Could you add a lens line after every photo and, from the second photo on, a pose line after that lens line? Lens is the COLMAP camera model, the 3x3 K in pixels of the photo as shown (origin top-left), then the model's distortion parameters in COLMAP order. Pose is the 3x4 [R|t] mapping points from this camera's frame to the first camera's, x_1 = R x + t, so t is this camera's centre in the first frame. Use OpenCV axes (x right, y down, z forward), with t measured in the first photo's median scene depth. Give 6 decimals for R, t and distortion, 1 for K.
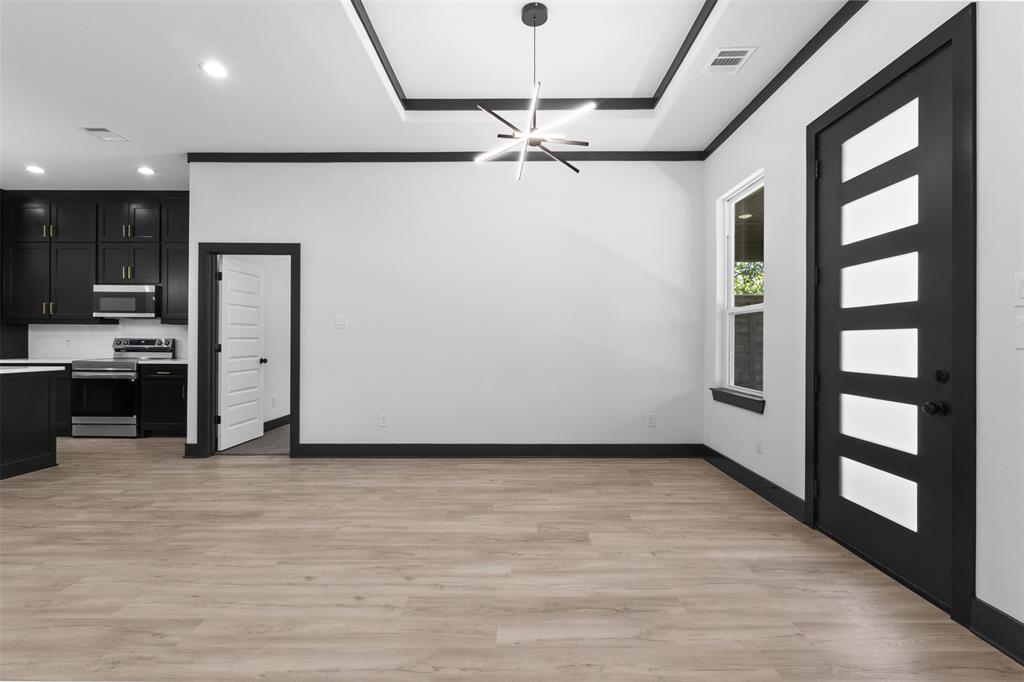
lens RADIAL K [[474.4, 0, 518.4], [0, 474.4, 339.2], [0, 0, 1]] dist [0.005387, 0.000671]
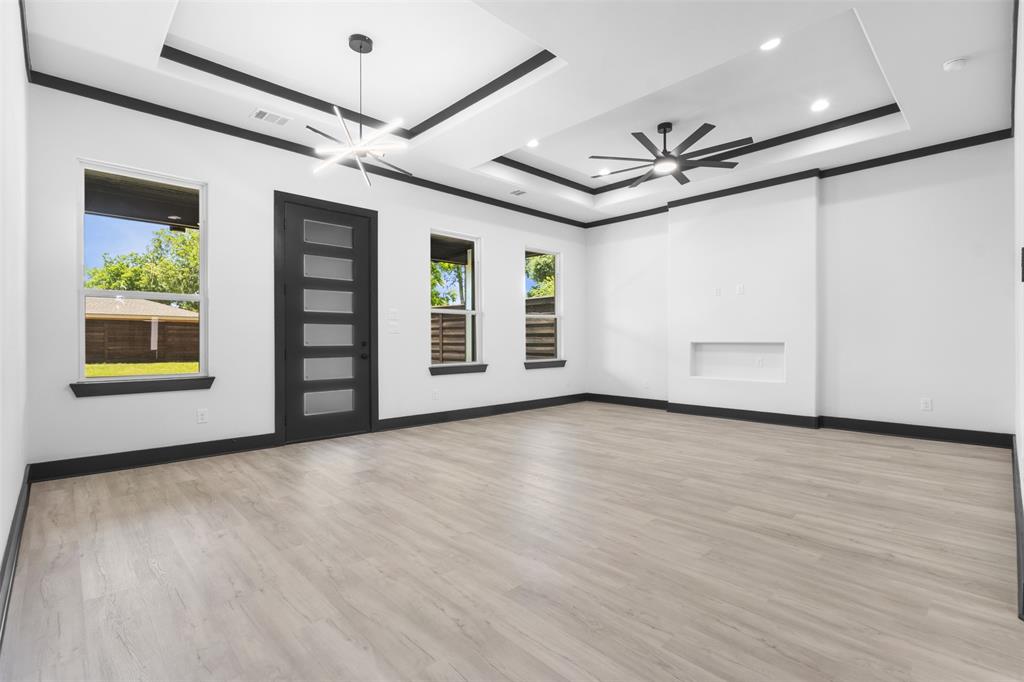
lens RADIAL K [[470.8, 0, 512.0], [0, 470.8, 341.0], [0, 0, 1]] dist [-0.000907, 0.000141]
pose [[-0.694478, -0.002323, 0.719510, -0.710583], [-0.001692, 0.999997, 0.001596, 0.026651], [-0.719512, -0.000109, -0.694480, 1.038240]]
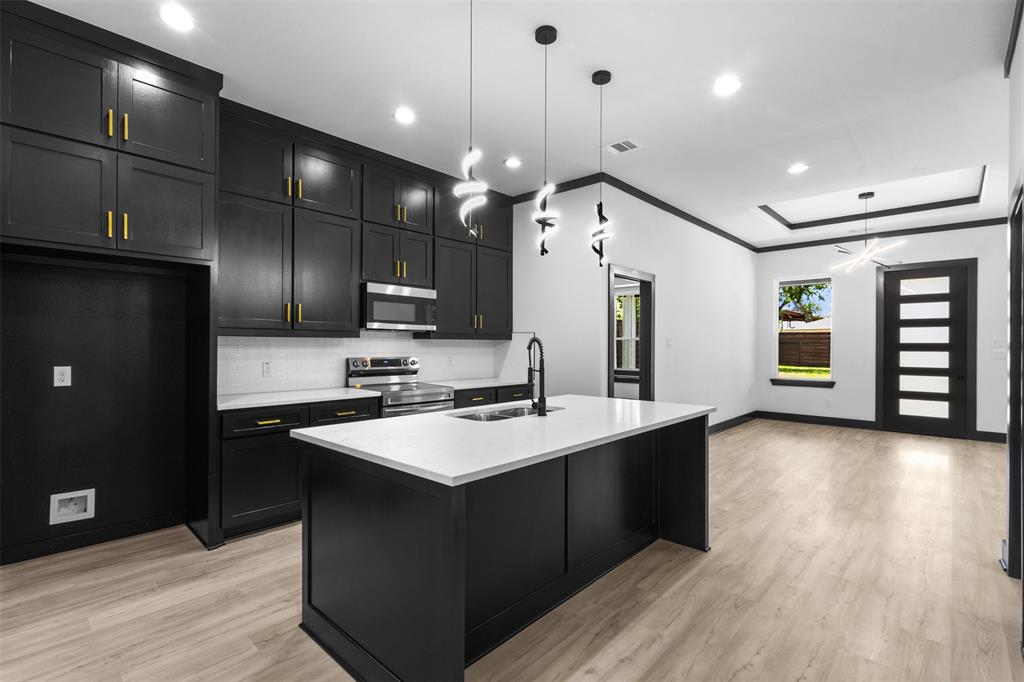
lens RADIAL K [[474.0, 0, 510.7], [0, 474.0, 342.7], [0, 0, 1]] dist [-0.001332, 0.000142]
pose [[0.680509, 0.002515, 0.732735, -1.678097], [-0.004184, 0.999991, 0.000454, -0.036563], [-0.732727, -0.003375, 0.680514, 0.498622]]
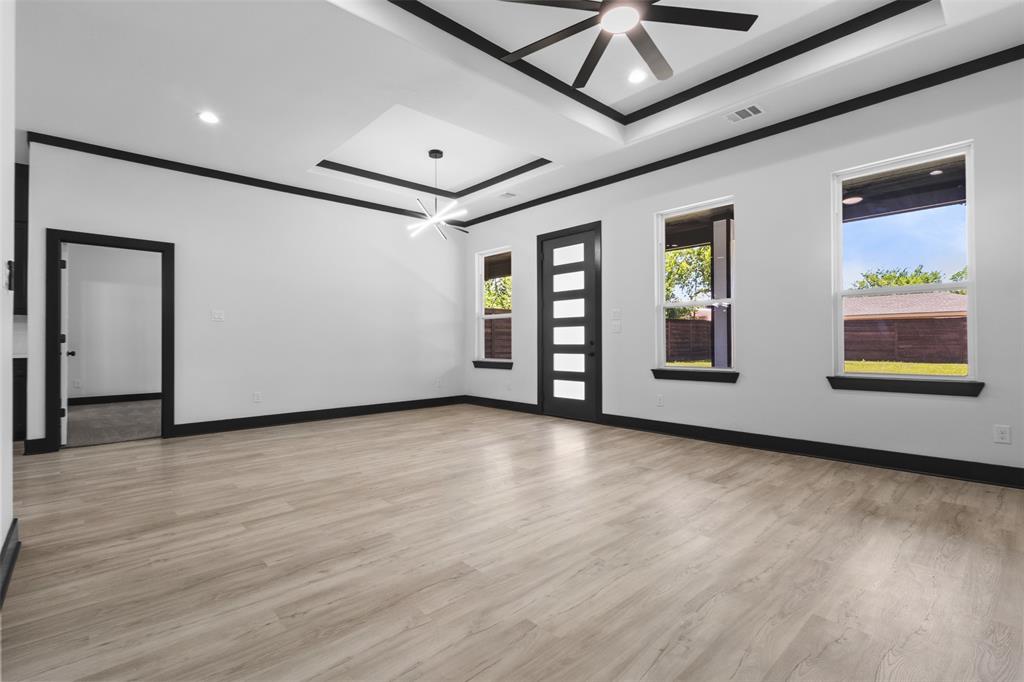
lens RADIAL K [[470.8, 0, 512.0], [0, 470.8, 341.0], [0, 0, 1]] dist [-0.000907, 0.000141]
pose [[0.730034, -0.004532, 0.683395, -0.677726], [0.003526, 0.999990, 0.002864, 0.026296], [-0.683401, 0.000319, 0.730043, -0.361249]]
